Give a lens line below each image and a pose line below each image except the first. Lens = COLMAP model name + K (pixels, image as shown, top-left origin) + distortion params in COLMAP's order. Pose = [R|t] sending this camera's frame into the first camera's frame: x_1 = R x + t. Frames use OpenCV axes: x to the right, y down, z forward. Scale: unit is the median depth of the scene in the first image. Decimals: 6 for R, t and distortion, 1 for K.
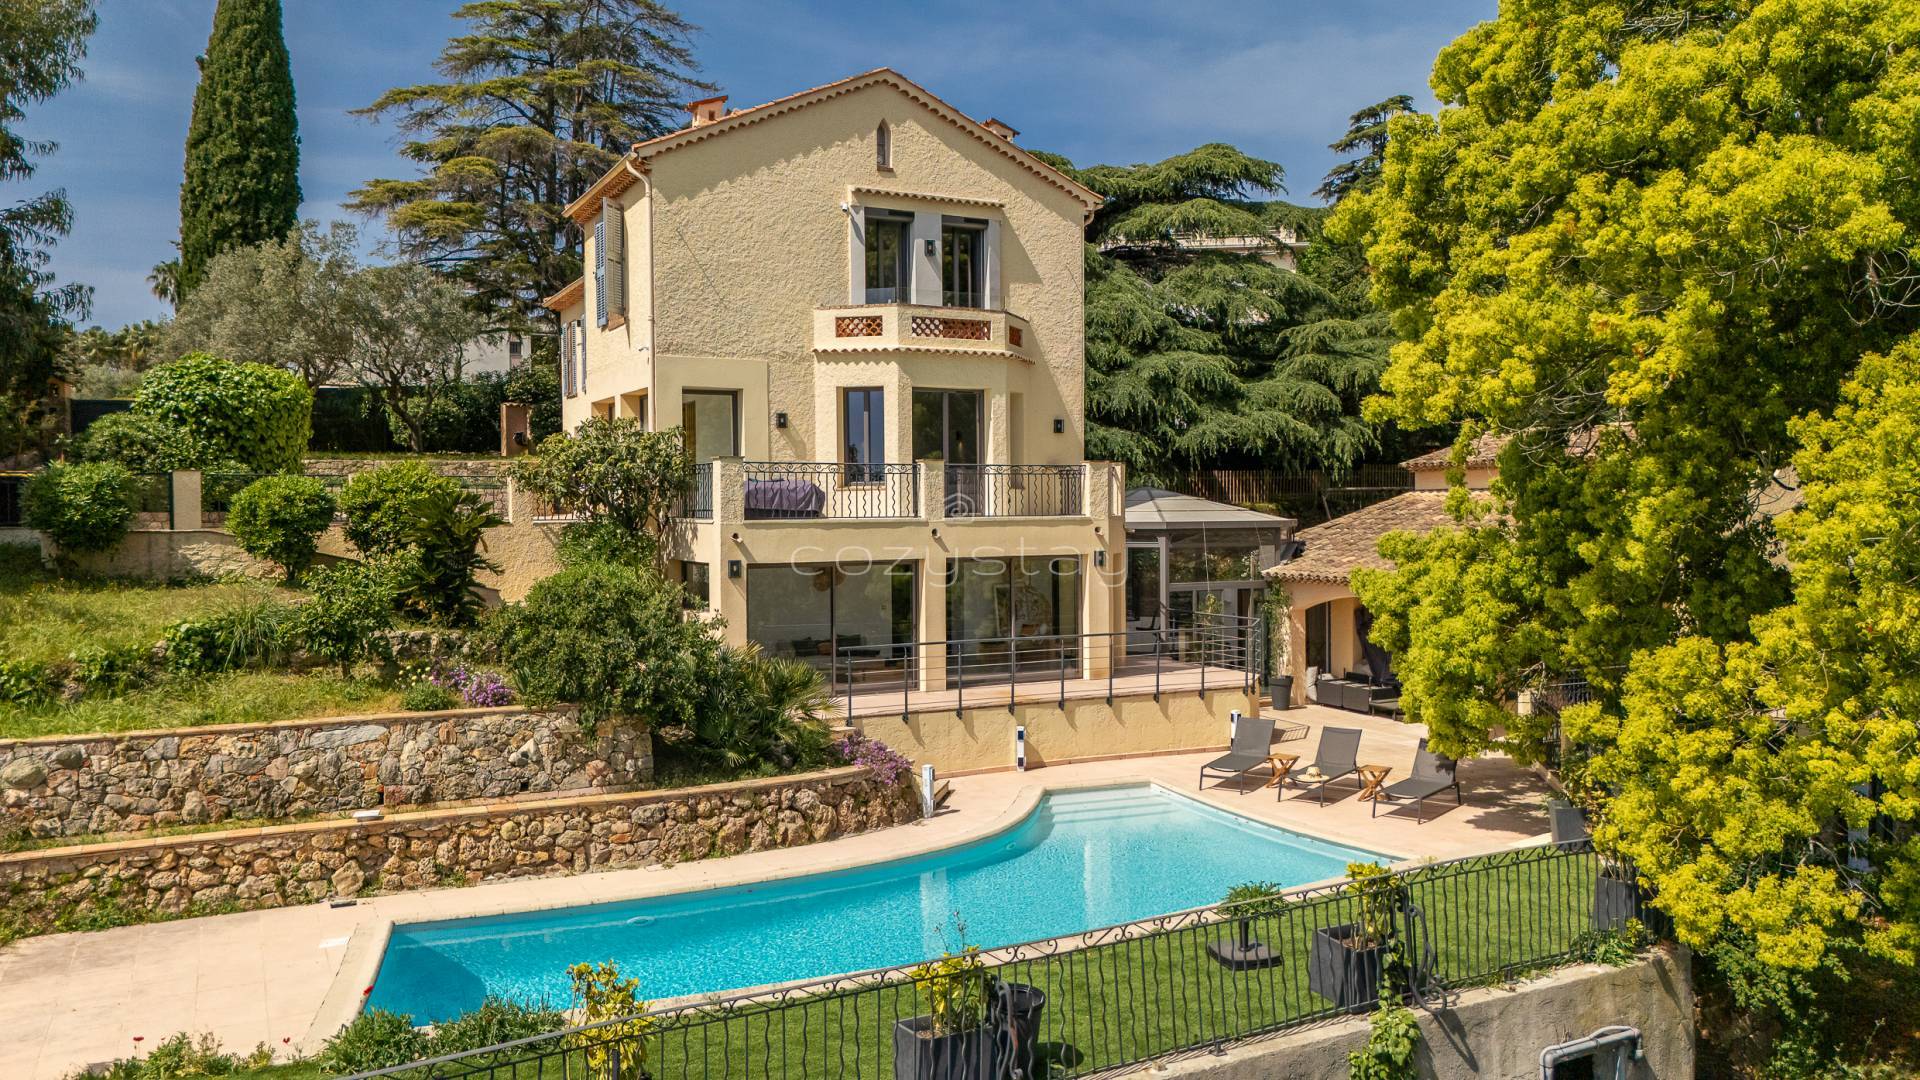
lens RADIAL K [[1391.6, 0, 970.0], [0, 1391.6, 545.1], [0, 0, 1]] dist [0.030554, -0.014182]
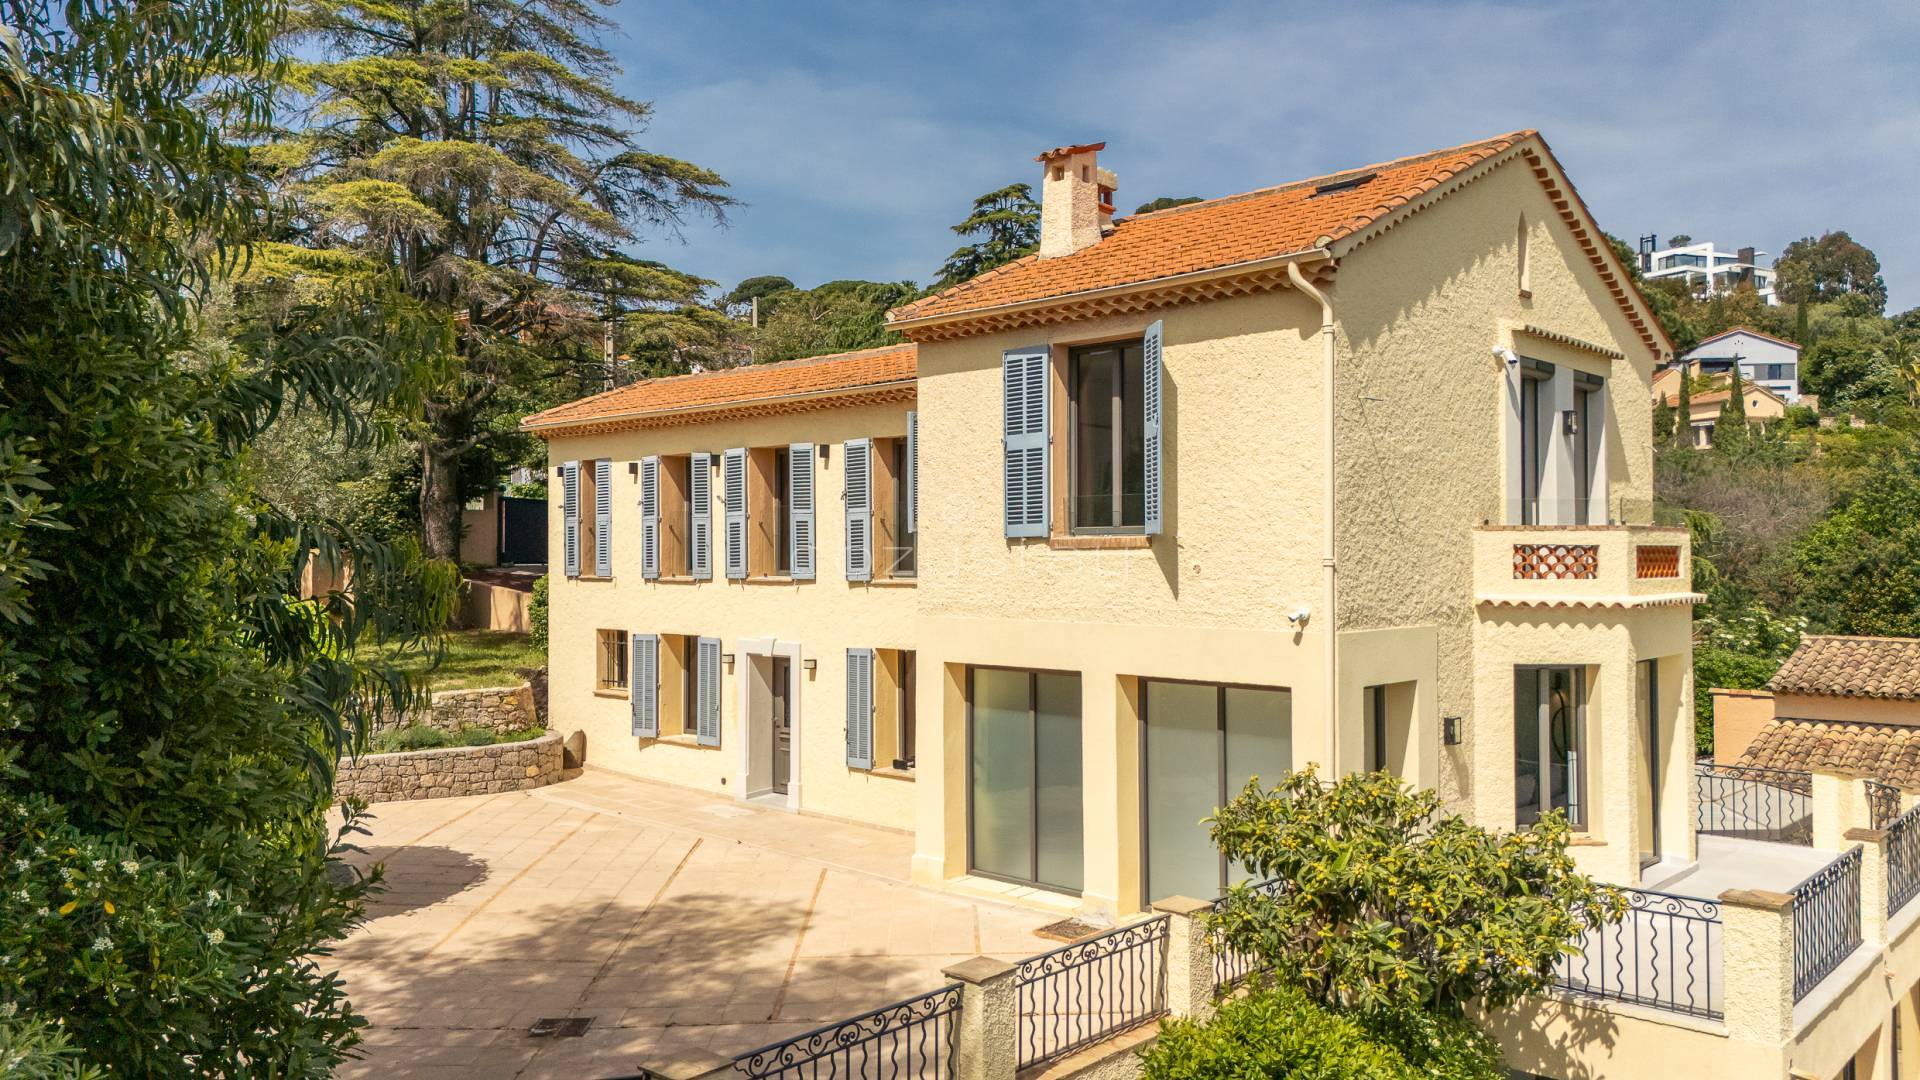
lens RADIAL K [[1391.6, 0, 942.5], [0, 1391.6, 527.8], [0, 0, 1]] dist [0.030554, -0.014182]
pose [[0.939759, 0.011320, 0.341651, -0.614332], [0.006400, 0.998694, -0.050694, -0.169576], [-0.341778, 0.049827, 0.938459, 0.635187]]
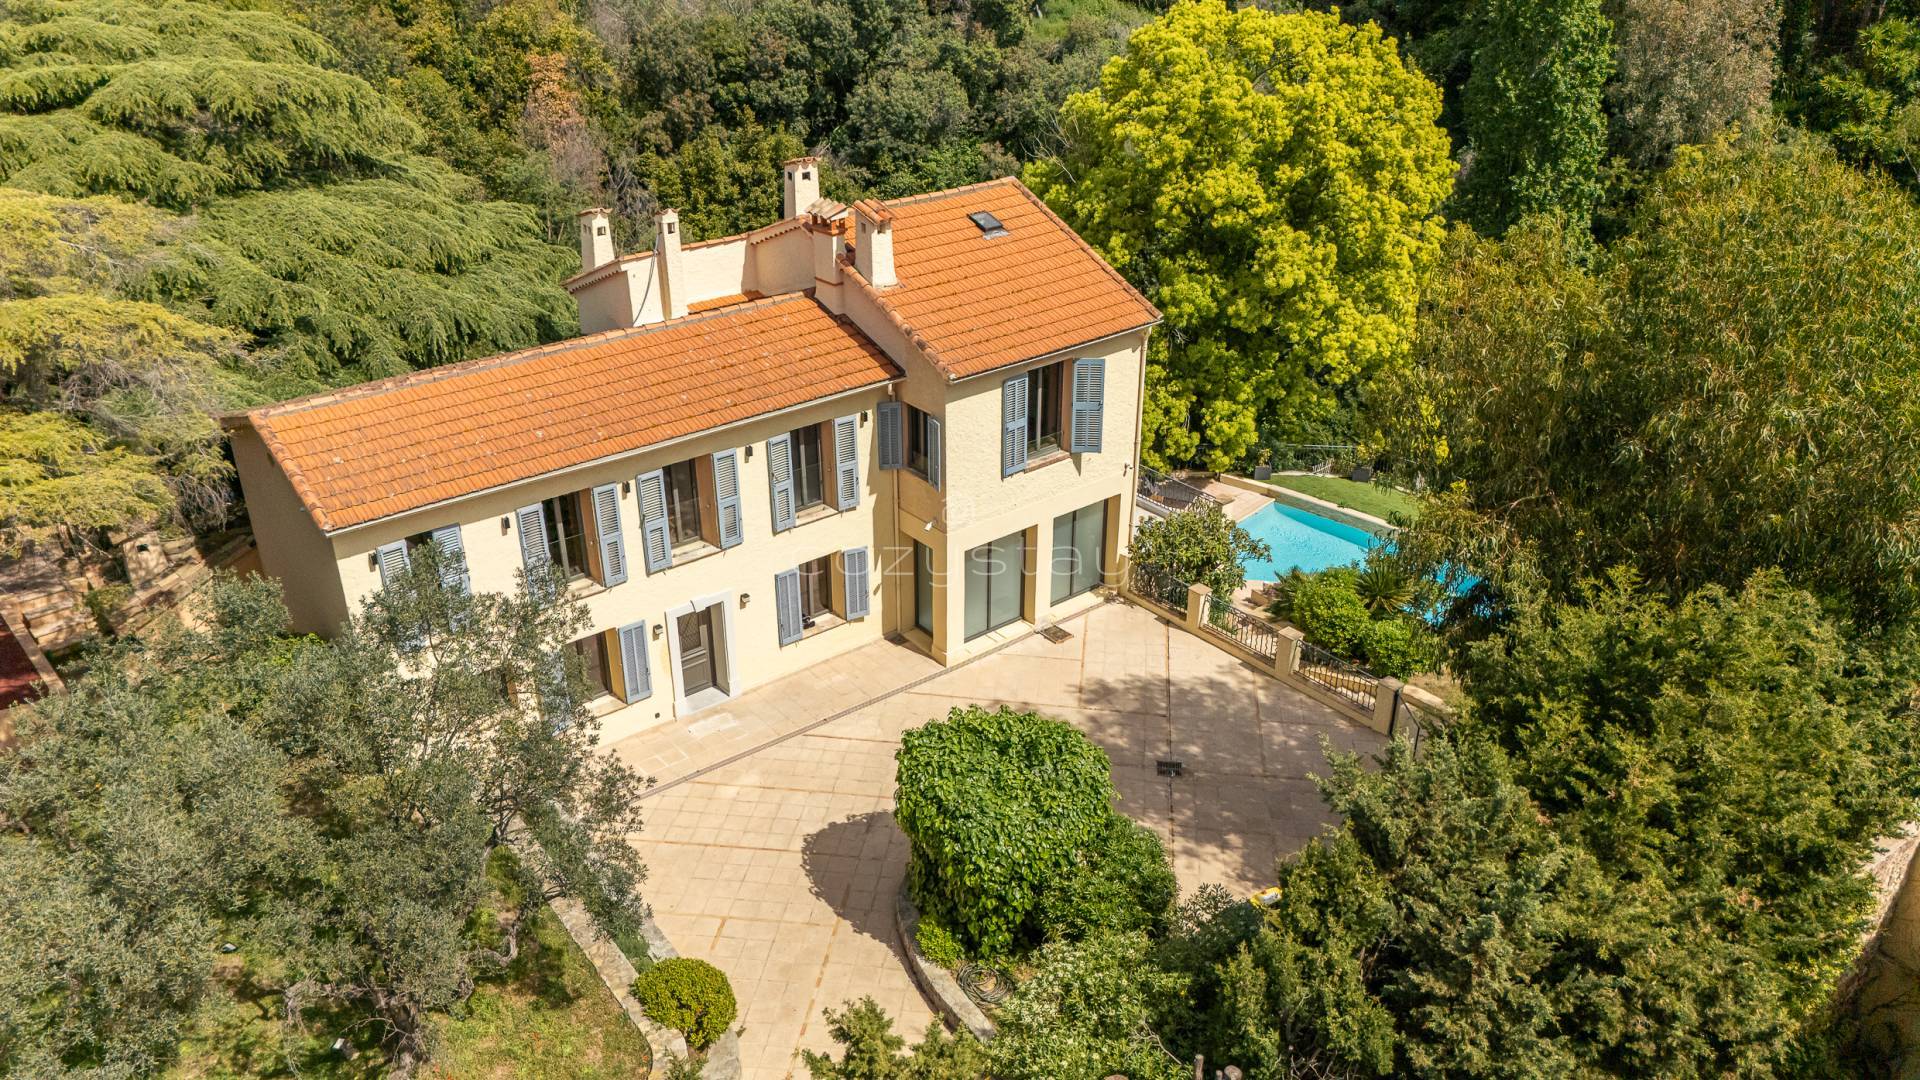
lens RADIAL K [[1391.6, 0, 958.6], [0, 1391.6, 542.2], [0, 0, 1]] dist [0.030554, -0.014182]
pose [[-0.199168, -0.438875, 0.876197, -1.518345], [0.035350, 0.890310, 0.453980, -0.748503], [-0.979328, 0.121392, -0.161807, 1.564389]]
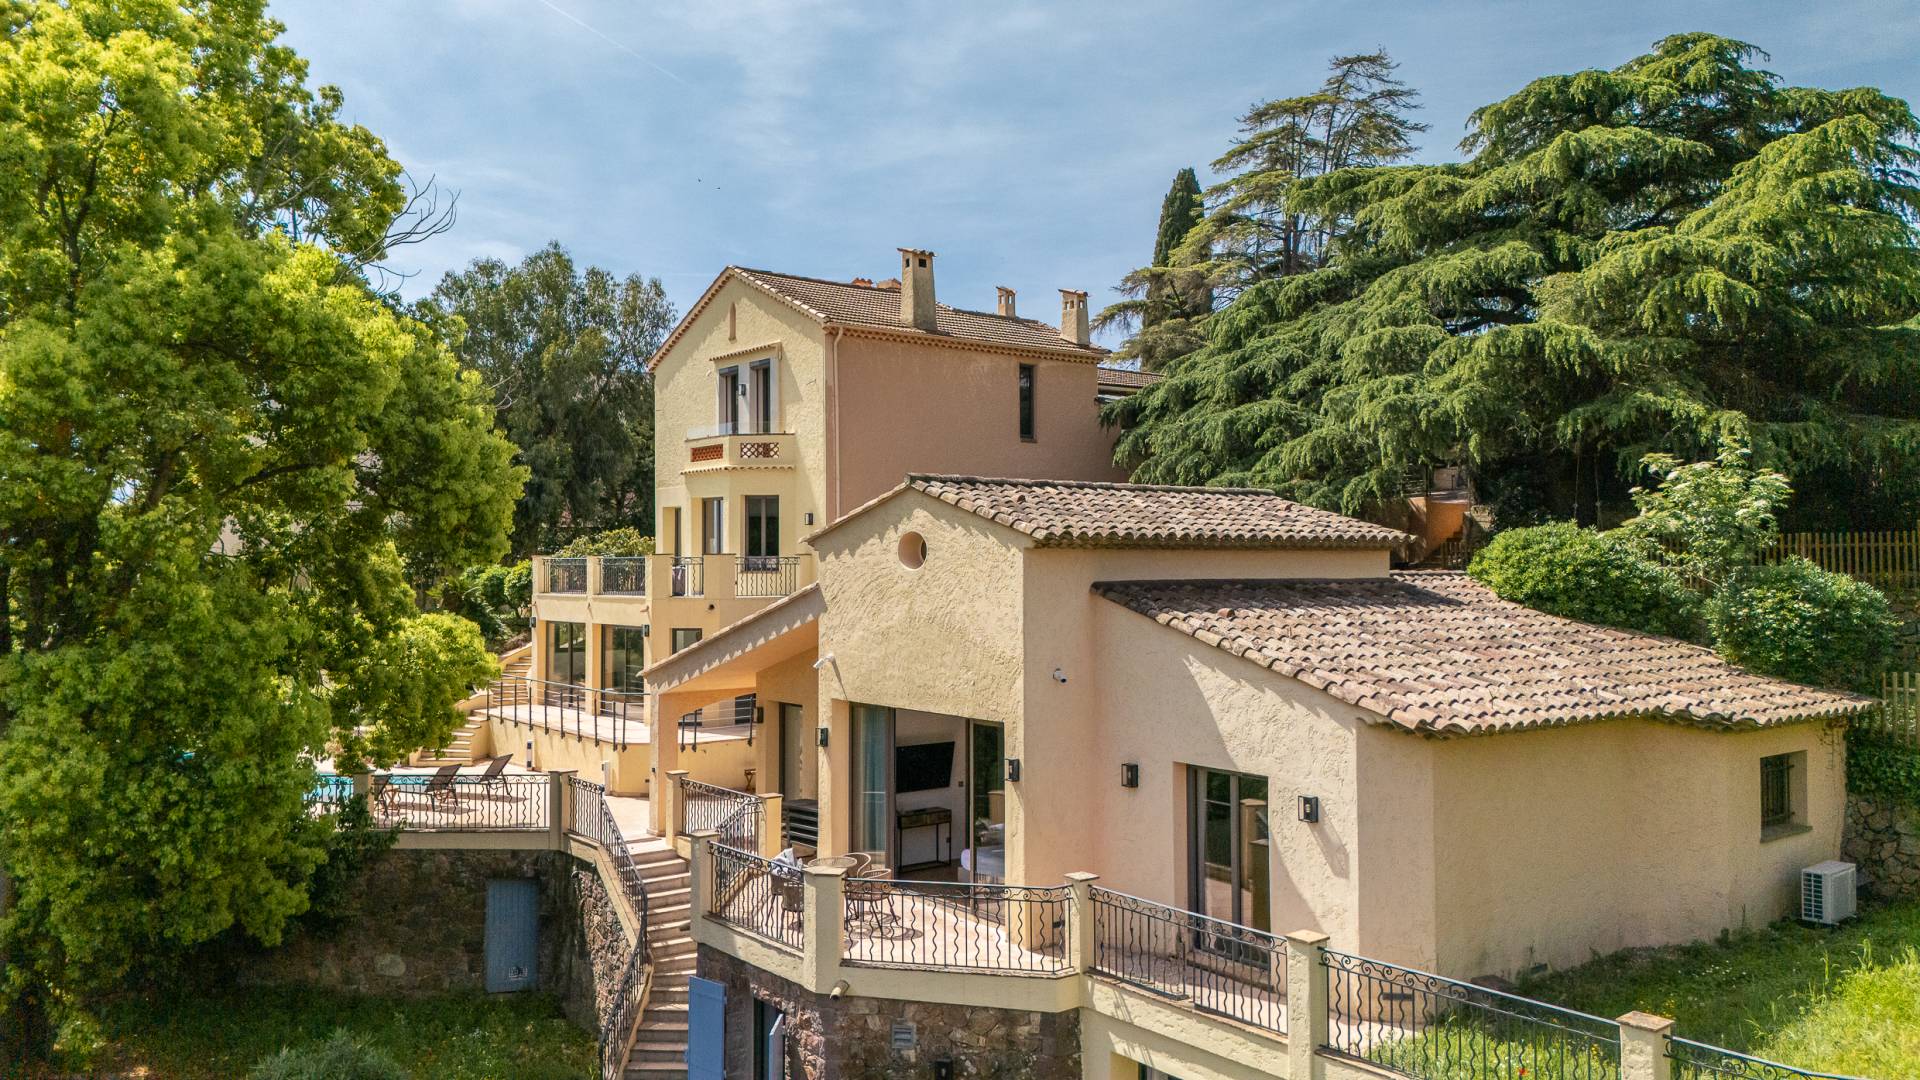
lens RADIAL K [[1391.6, 0, 959.3], [0, 1391.6, 545.0], [0, 0, 1]] dist [0.030554, -0.014182]
pose [[0.240292, 0.004891, -0.970688, 1.603551], [-0.037991, 0.999269, -0.004369, -0.083389], [0.969957, 0.037927, 0.240302, 1.086740]]
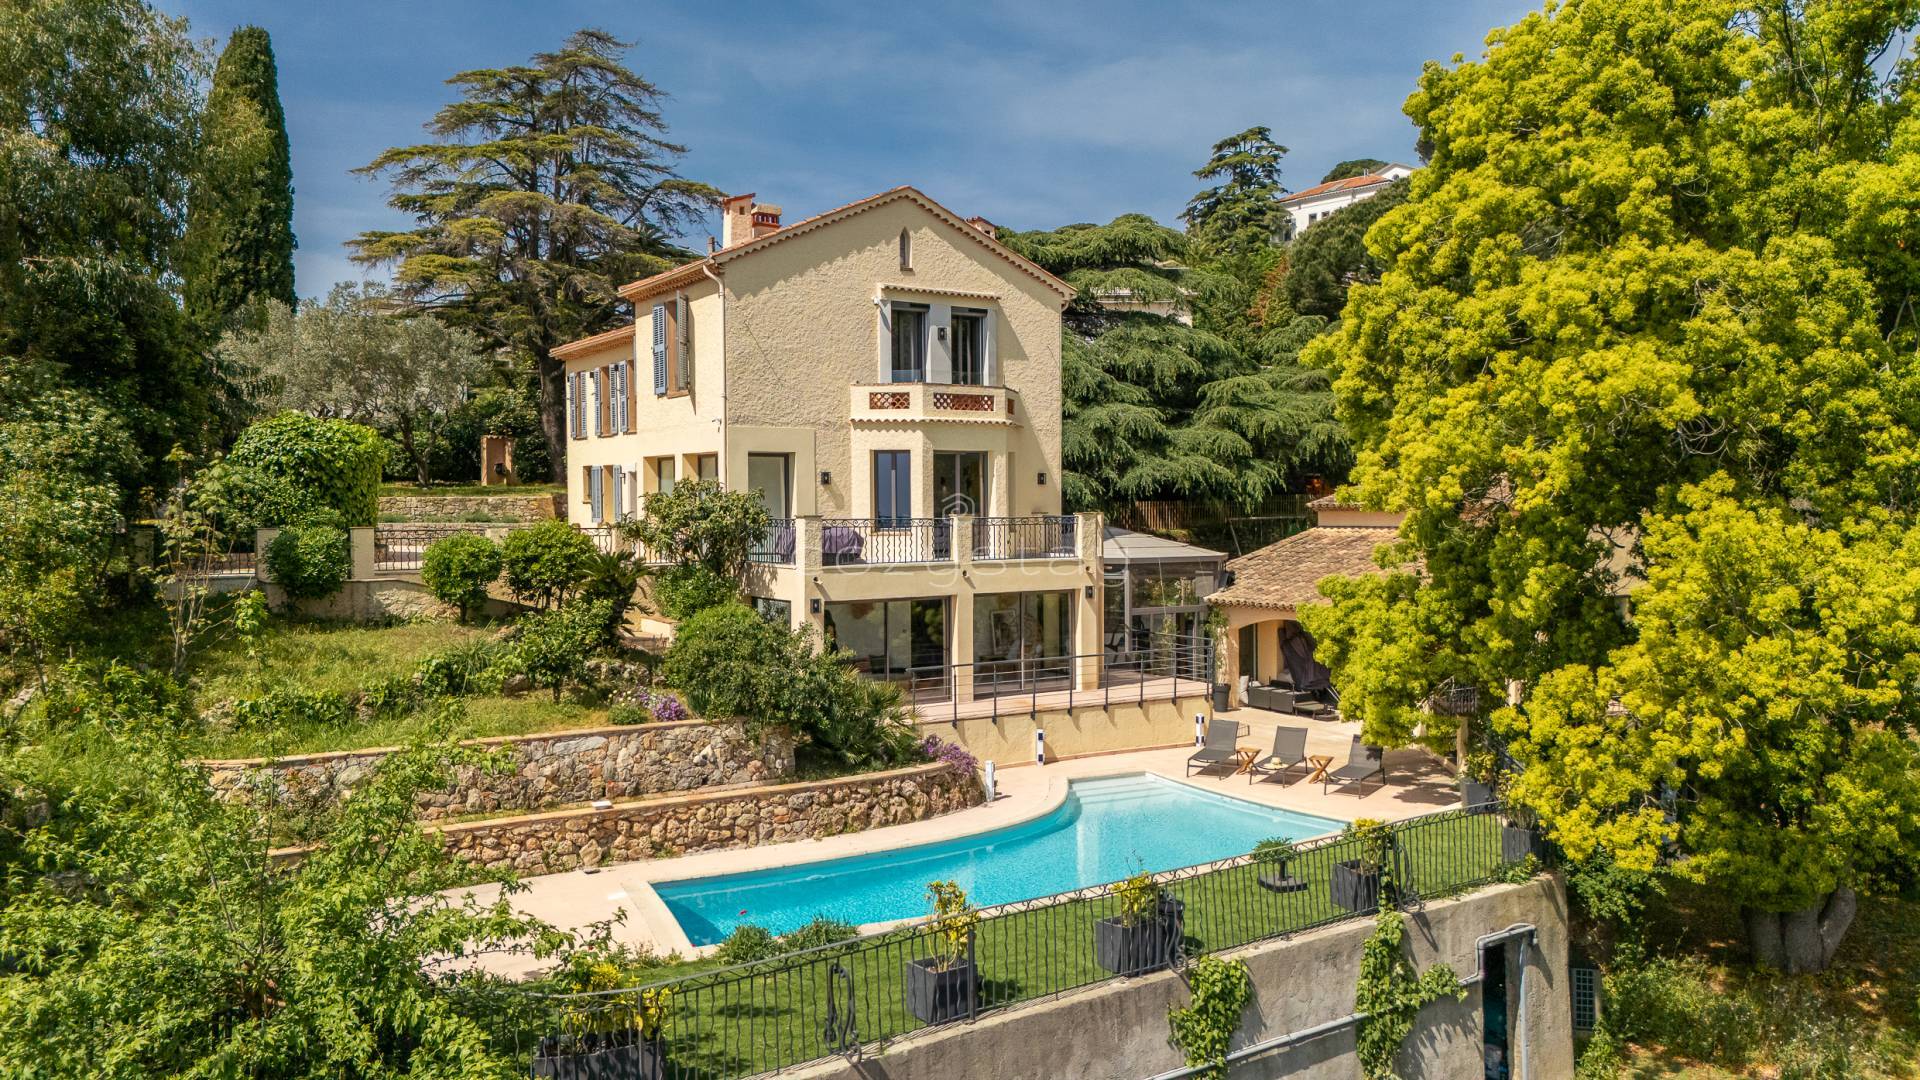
lens RADIAL K [[1391.6, 0, 959.8], [0, 1391.6, 550.0], [0, 0, 1]] dist [0.030554, -0.014182]
pose [[0.995199, -0.002252, 0.097848, -0.162295], [0.001846, 0.999989, 0.004246, -0.038112], [-0.097856, -0.004045, 0.995192, -0.248606]]
